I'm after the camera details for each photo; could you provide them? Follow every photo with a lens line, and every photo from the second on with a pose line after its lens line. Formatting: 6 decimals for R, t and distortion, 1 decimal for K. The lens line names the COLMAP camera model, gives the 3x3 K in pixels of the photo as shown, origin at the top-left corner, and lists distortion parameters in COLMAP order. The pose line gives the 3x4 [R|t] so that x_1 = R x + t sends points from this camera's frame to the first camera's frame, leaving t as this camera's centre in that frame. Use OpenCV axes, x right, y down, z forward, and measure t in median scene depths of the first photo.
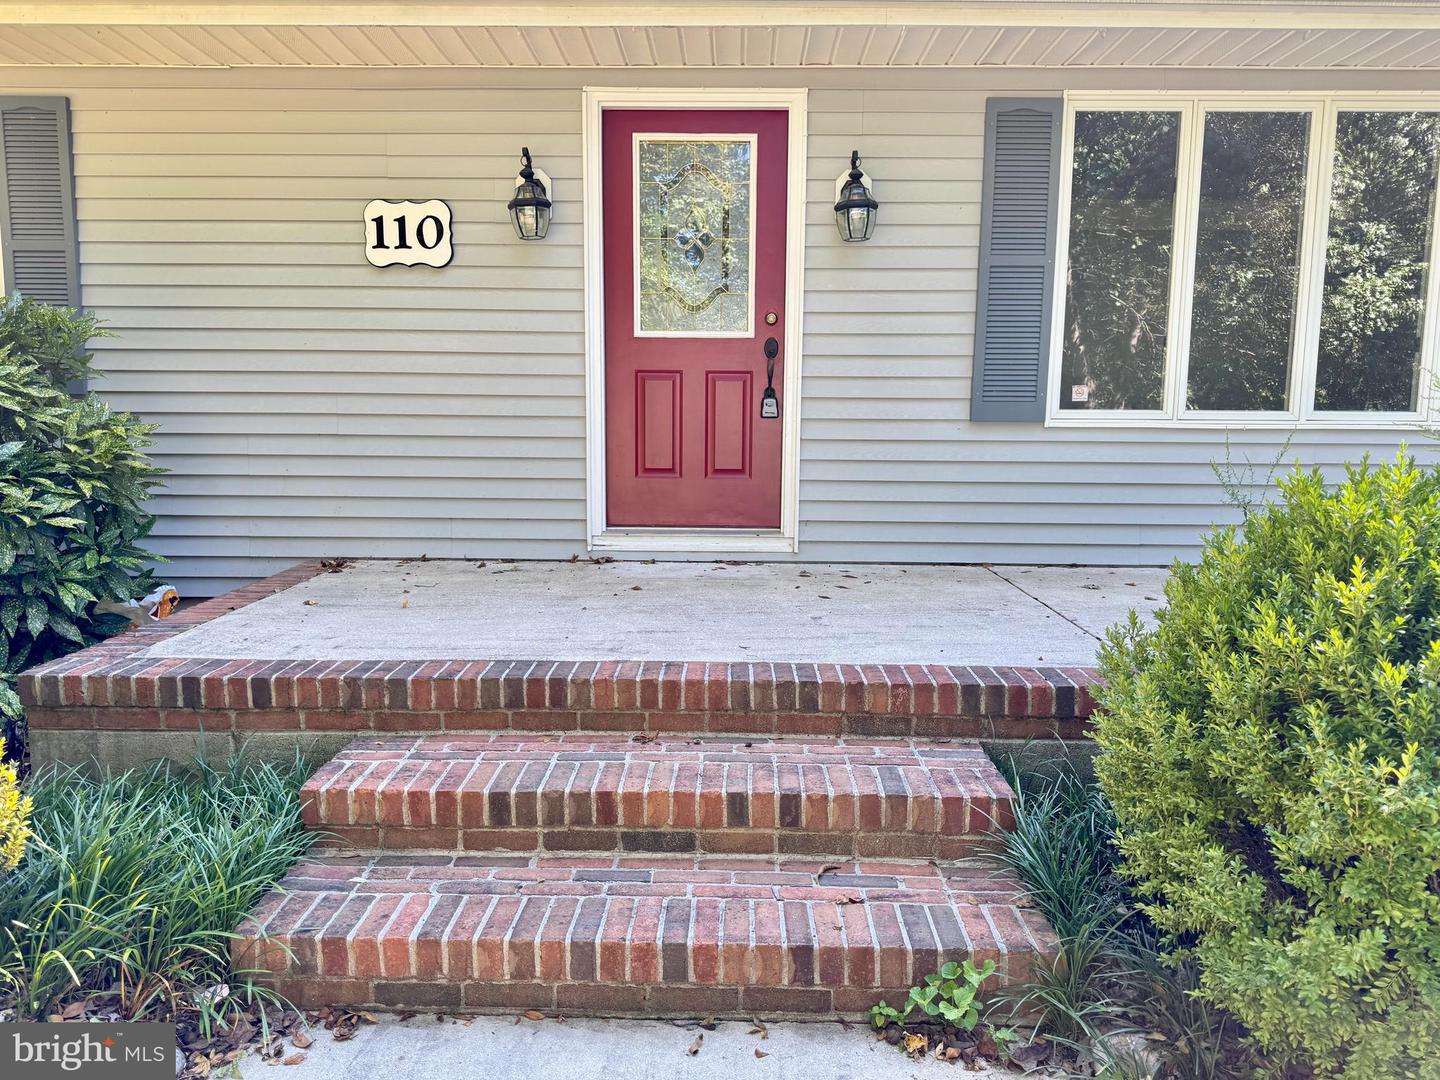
lens RADIAL K [[1026.3, 0, 718.1], [0, 1026.3, 547.2], [0, 0, 1]] dist [0.023914, -0.011600]
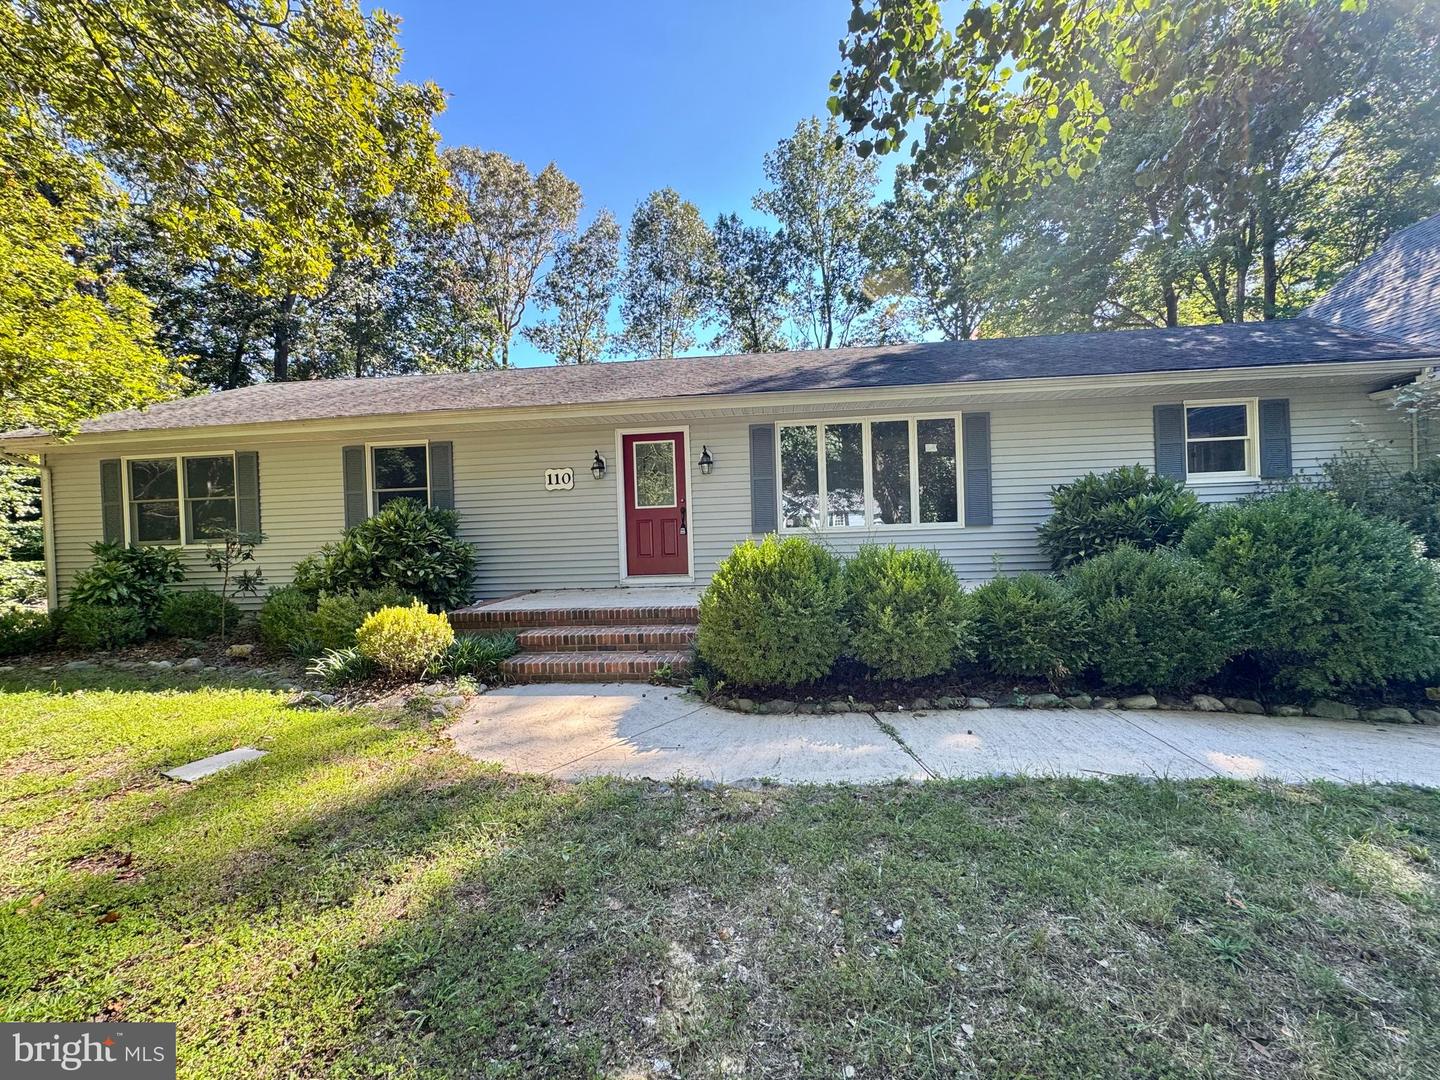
lens RADIAL K [[572.4, 0, 708.5], [0, 572.4, 540.0], [0, 0, 1]] dist [0.001485, 0.000052]
pose [[0.994537, -0.040823, -0.096075, 0.287109], [0.028901, 0.992065, -0.122359, 0.087440], [0.100307, 0.118914, 0.987825, -0.585392]]
